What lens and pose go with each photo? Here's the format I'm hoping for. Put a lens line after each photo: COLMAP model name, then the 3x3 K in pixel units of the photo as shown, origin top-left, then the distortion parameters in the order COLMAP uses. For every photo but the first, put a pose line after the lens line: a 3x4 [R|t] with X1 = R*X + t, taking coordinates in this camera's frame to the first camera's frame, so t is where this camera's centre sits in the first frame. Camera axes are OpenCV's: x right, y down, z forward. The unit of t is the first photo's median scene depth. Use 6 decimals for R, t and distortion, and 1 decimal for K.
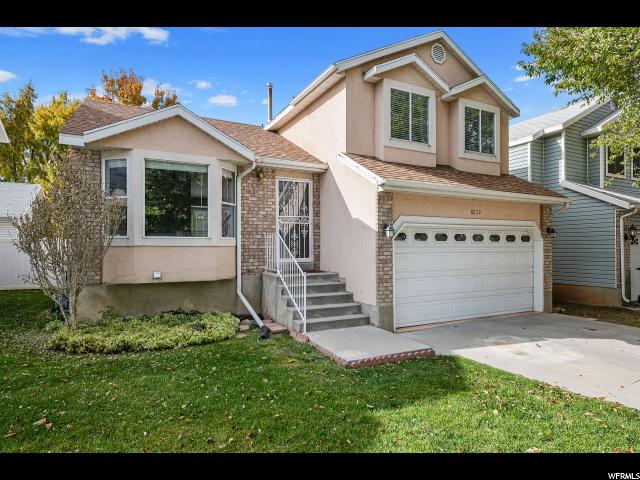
lens RADIAL K [[384.8, 0, 320.0], [0, 384.8, 240.0], [0, 0, 1]] dist [-0.001481, 0.000091]
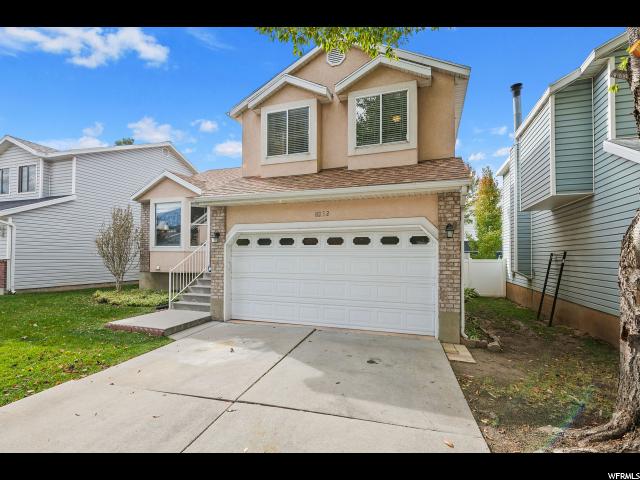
lens RADIAL K [[314.7, 0, 320.2], [0, 314.7, 253.3], [0, 0, 1]] dist [-0.022047, -0.000132]
pose [[0.683289, -0.001826, -0.730146, 0.949987], [0.014322, 0.999838, 0.010902, 0.015513], [0.730008, -0.017907, 0.683204, 0.453739]]
